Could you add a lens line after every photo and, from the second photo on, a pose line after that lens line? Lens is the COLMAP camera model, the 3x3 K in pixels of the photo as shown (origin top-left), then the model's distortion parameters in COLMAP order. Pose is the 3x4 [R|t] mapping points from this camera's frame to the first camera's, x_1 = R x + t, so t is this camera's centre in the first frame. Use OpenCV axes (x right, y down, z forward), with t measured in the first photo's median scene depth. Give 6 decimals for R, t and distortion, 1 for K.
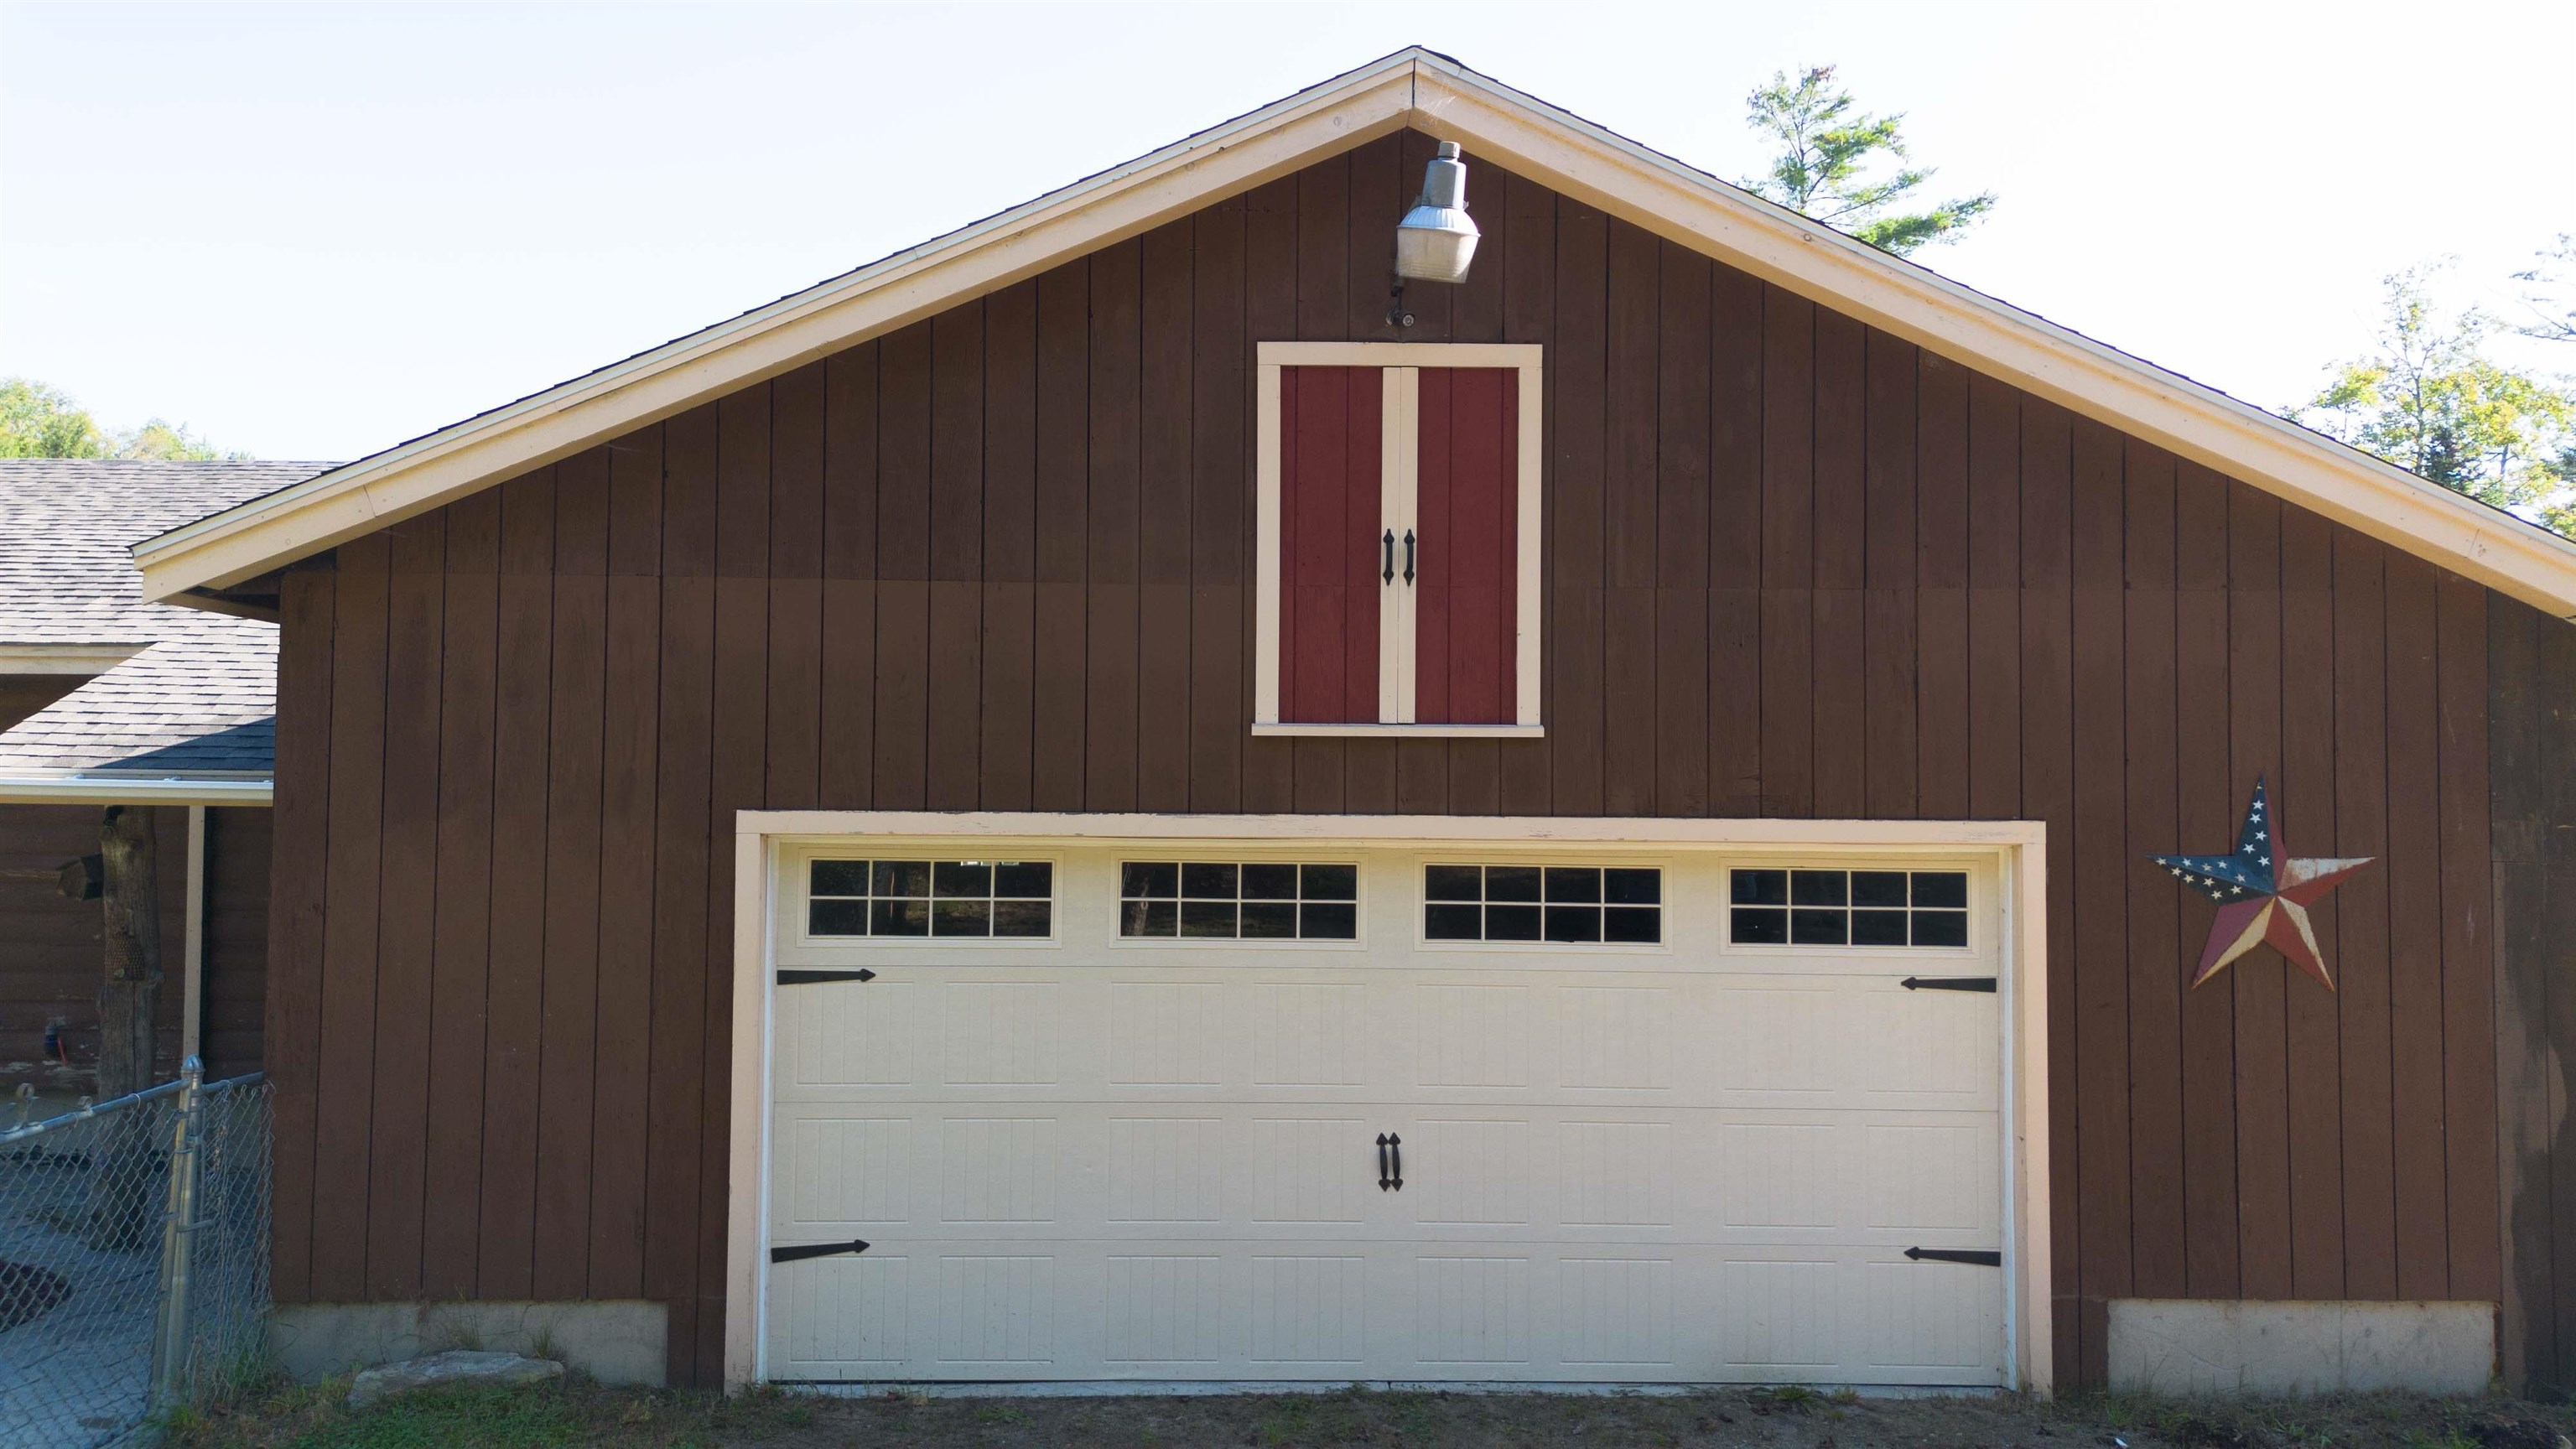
lens RADIAL K [[1811.4, 0, 1278.8], [0, 1811.4, 706.3], [0, 0, 1]] dist [0.115972, -0.160290]
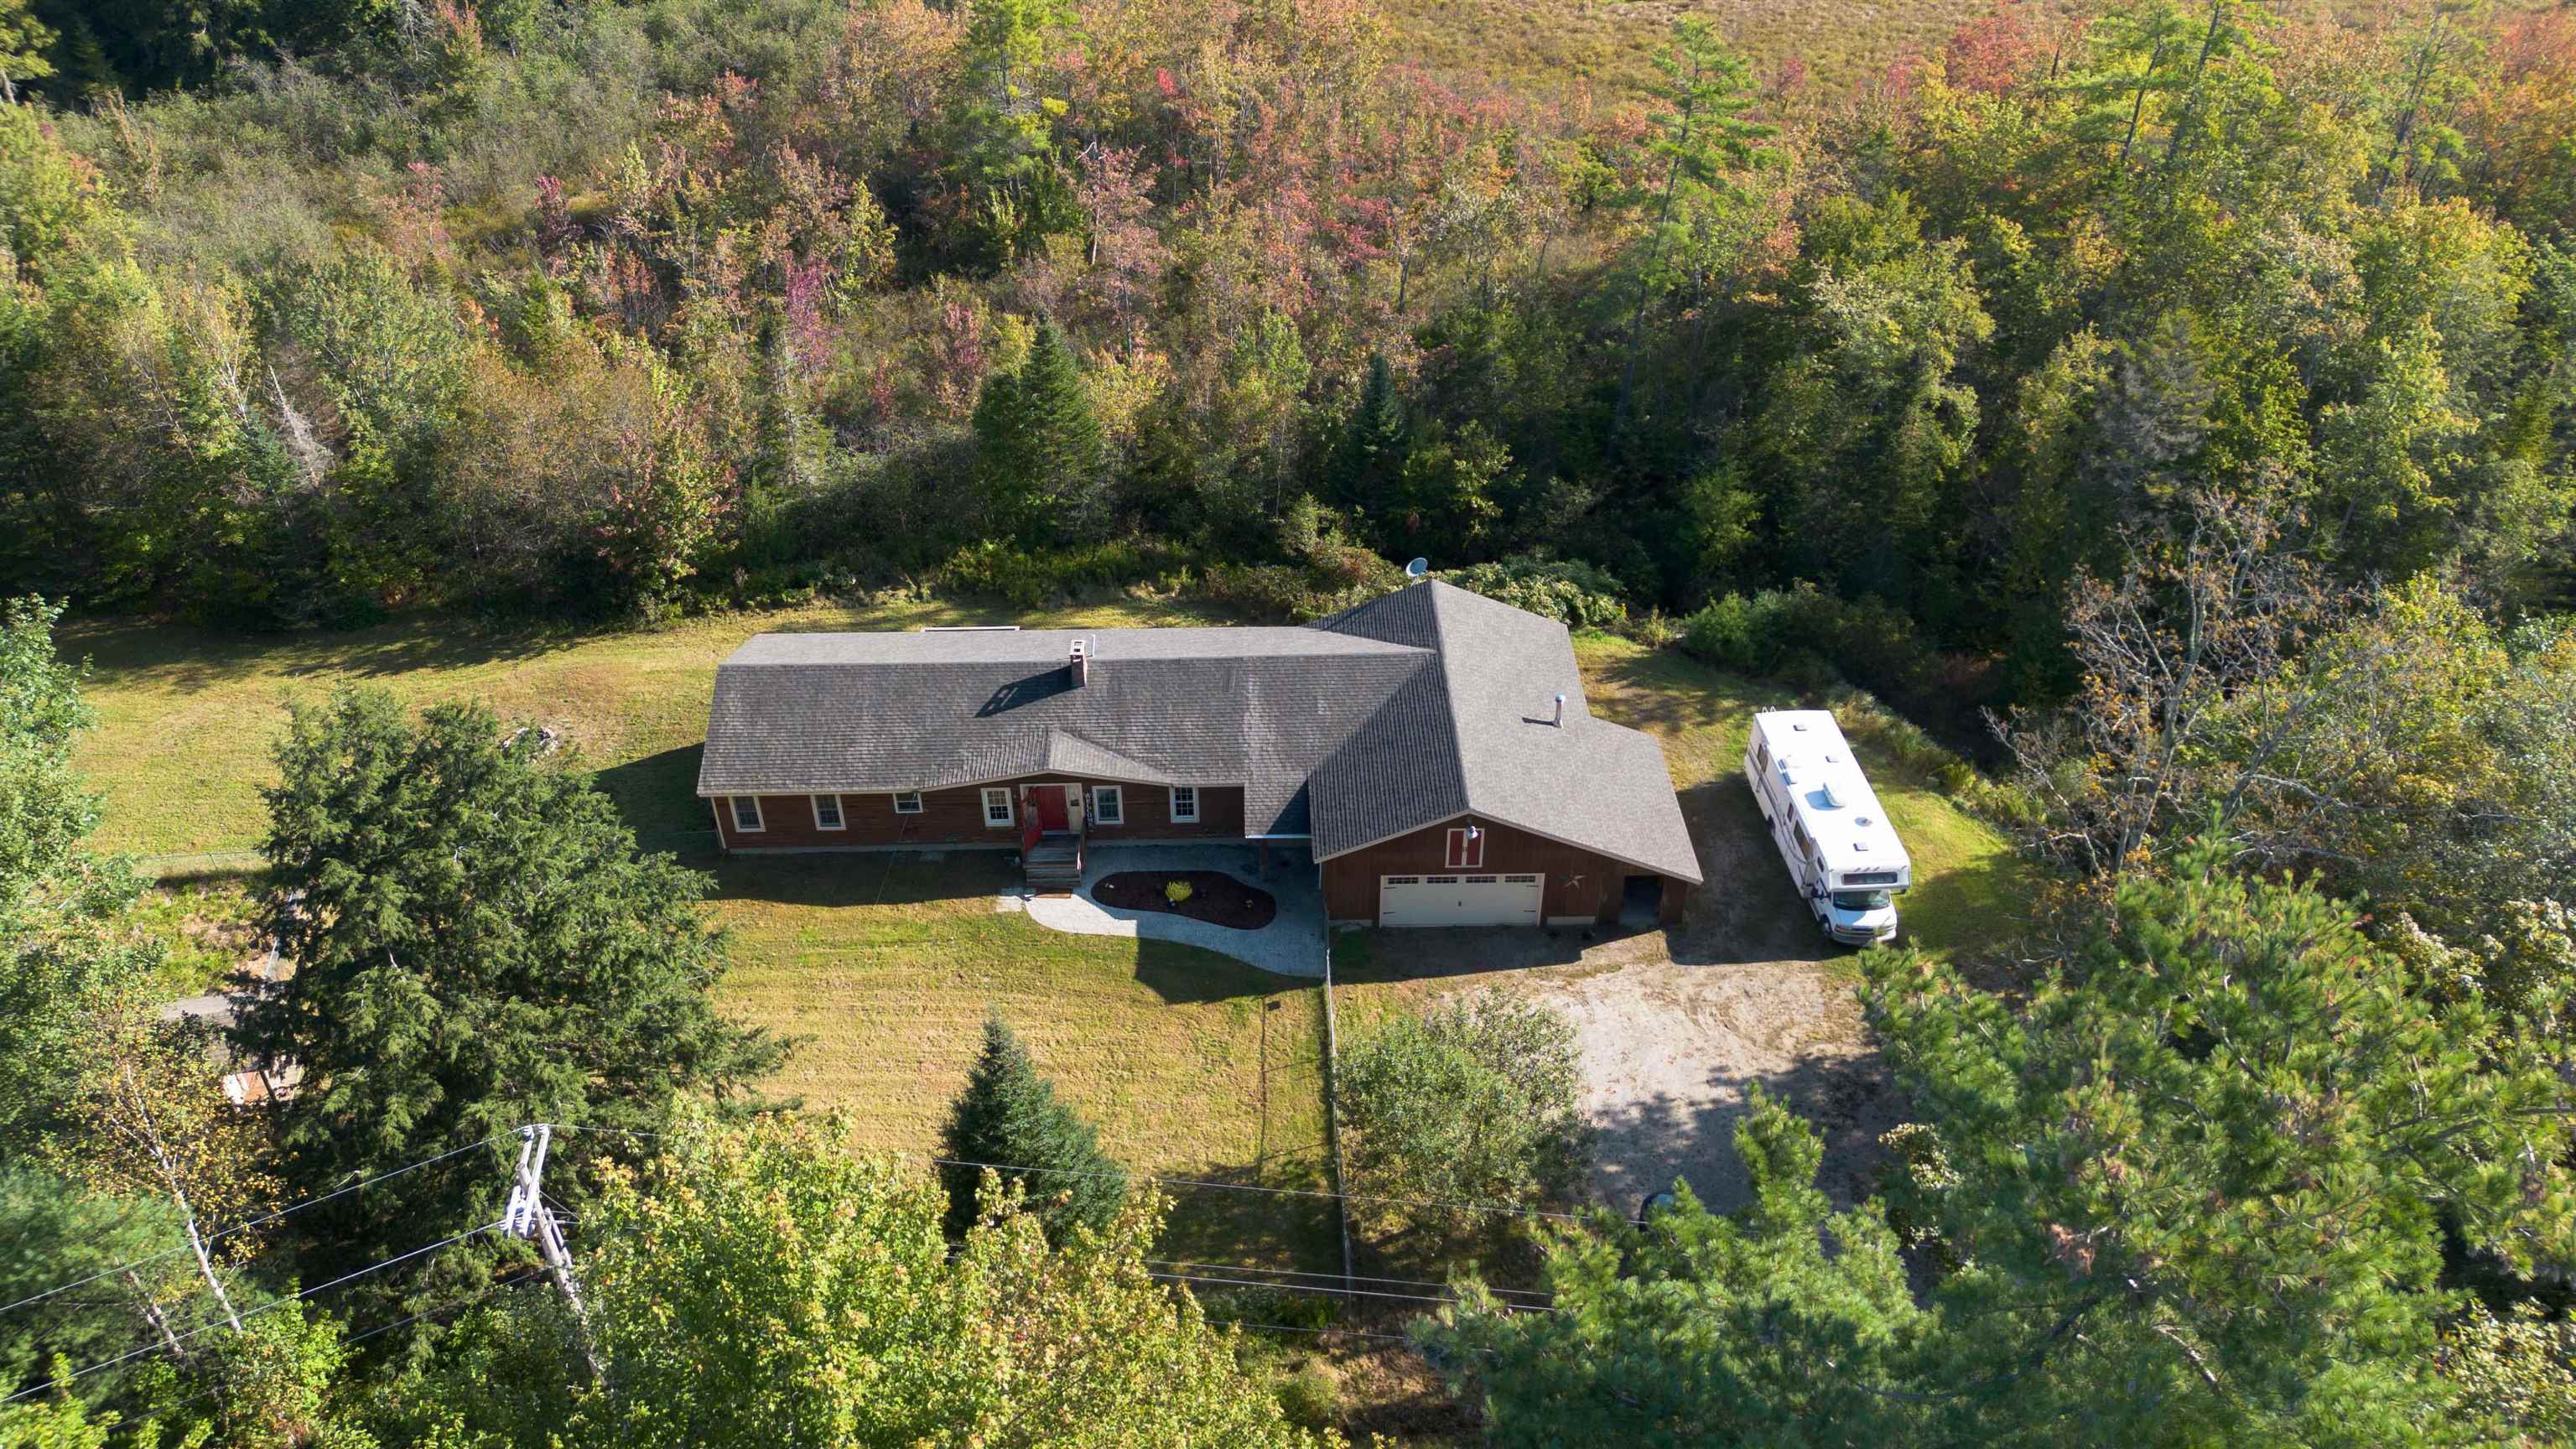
lens RADIAL K [[1811.4, 0, 1278.8], [0, 1811.4, 706.3], [0, 0, 1]] dist [0.115972, -0.160290]
pose [[0.999986, -0.003485, -0.003874, -0.701095], [0.005131, 0.787866, 0.615825, -5.366678], [0.000906, -0.615837, 0.787873, -4.761222]]
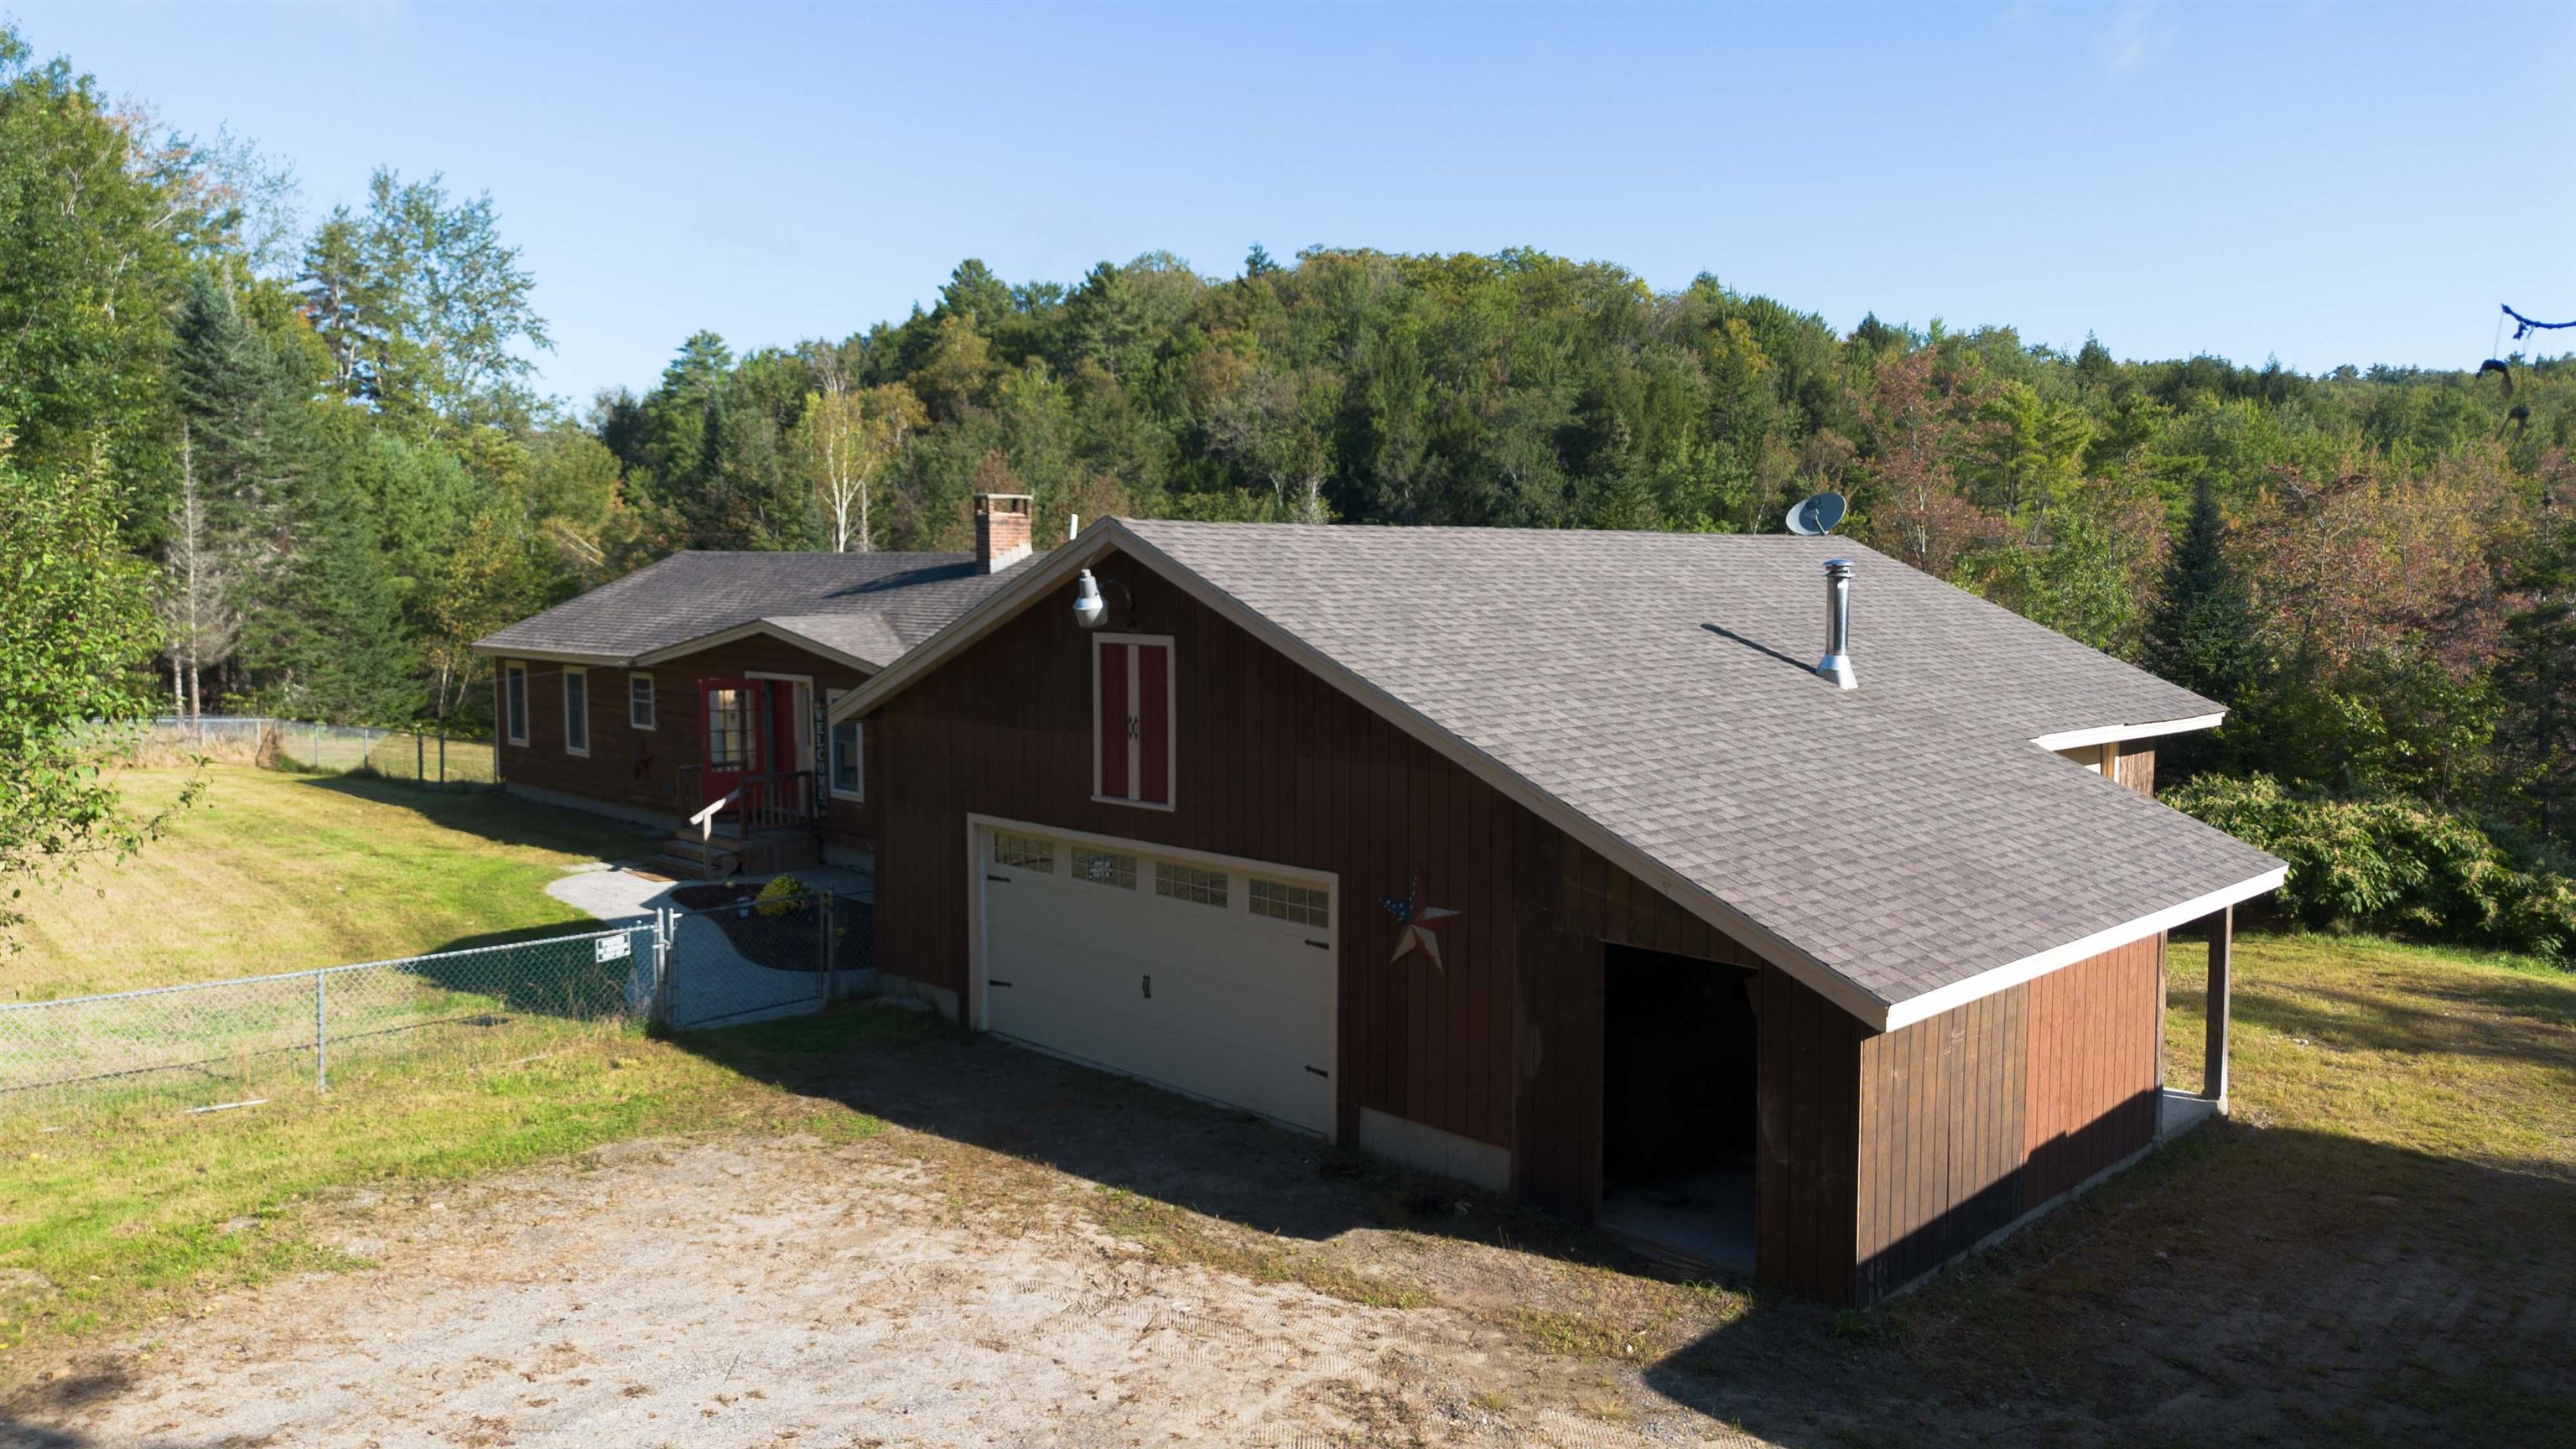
lens RADIAL K [[1811.4, 0, 1278.8], [0, 1811.4, 706.3], [0, 0, 1]] dist [0.115972, -0.160290]
pose [[0.688380, 0.049661, -0.723648, 1.839733], [0.028621, 0.995017, 0.095510, -0.321596], [0.724786, -0.086459, 0.683528, -0.424309]]
